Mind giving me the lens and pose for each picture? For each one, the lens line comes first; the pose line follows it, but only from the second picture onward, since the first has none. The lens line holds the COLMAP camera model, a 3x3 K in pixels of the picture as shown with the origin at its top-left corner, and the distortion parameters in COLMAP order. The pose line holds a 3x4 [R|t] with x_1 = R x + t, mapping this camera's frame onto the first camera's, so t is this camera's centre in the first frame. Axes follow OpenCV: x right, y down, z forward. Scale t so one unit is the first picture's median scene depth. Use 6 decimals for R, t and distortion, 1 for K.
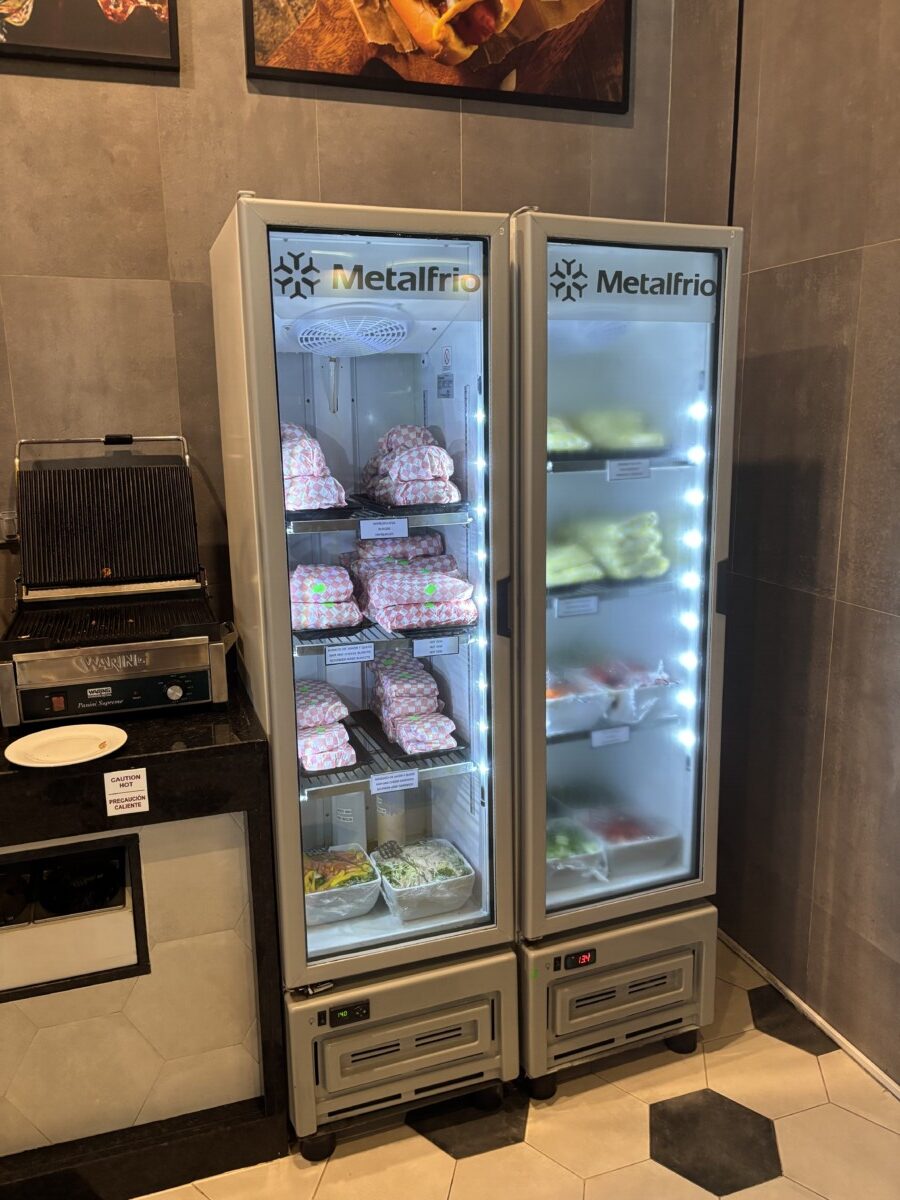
lens RADIAL K [[906.7, 0, 433.4], [0, 906.7, 597.2], [0, 0, 1]] dist [0.026107, -0.000550]
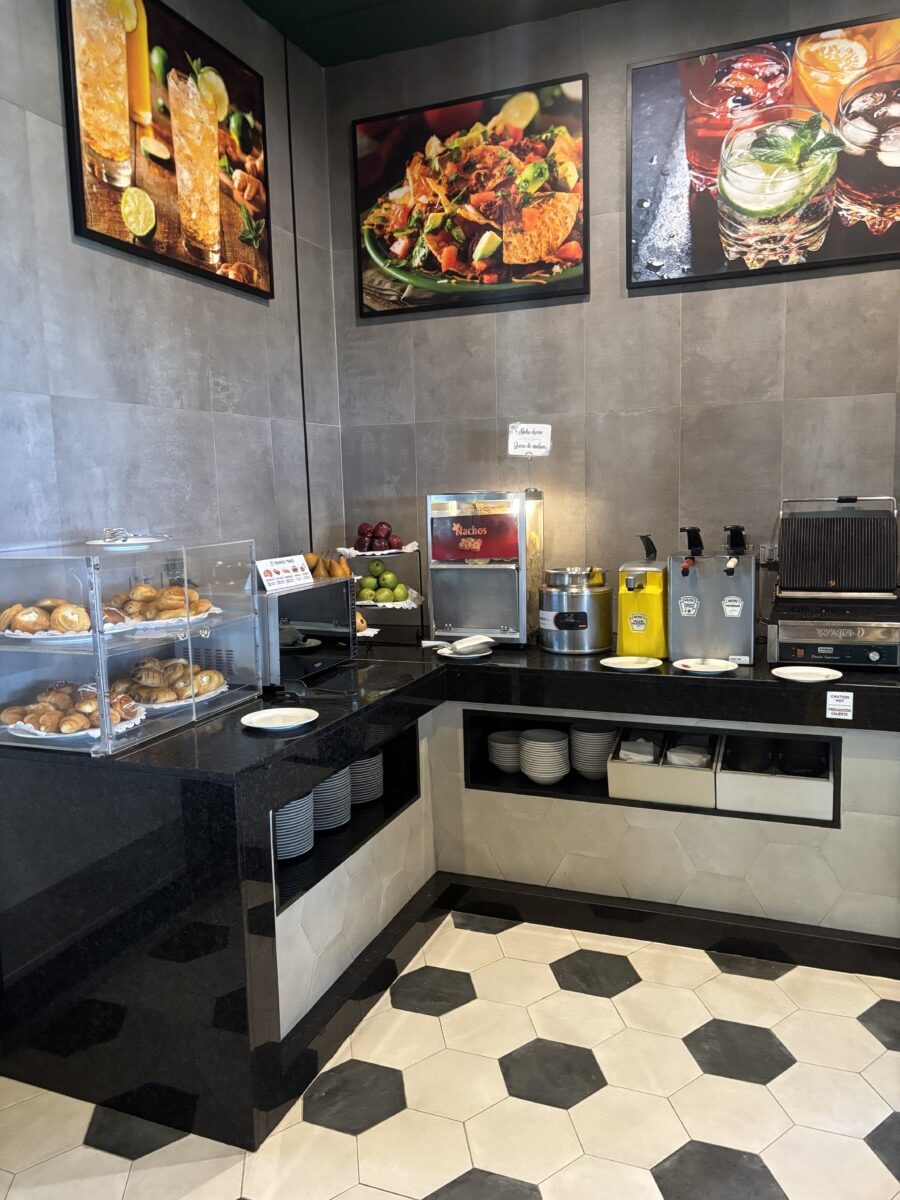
lens RADIAL K [[906.7, 0, 433.4], [0, 906.7, 597.2], [0, 0, 1]] dist [0.026107, -0.000550]
pose [[0.756319, 0.074822, -0.649910, 0.144389], [-0.115372, 0.993122, -0.019926, 0.107729], [0.643950, 0.090052, 0.759750, -0.638797]]
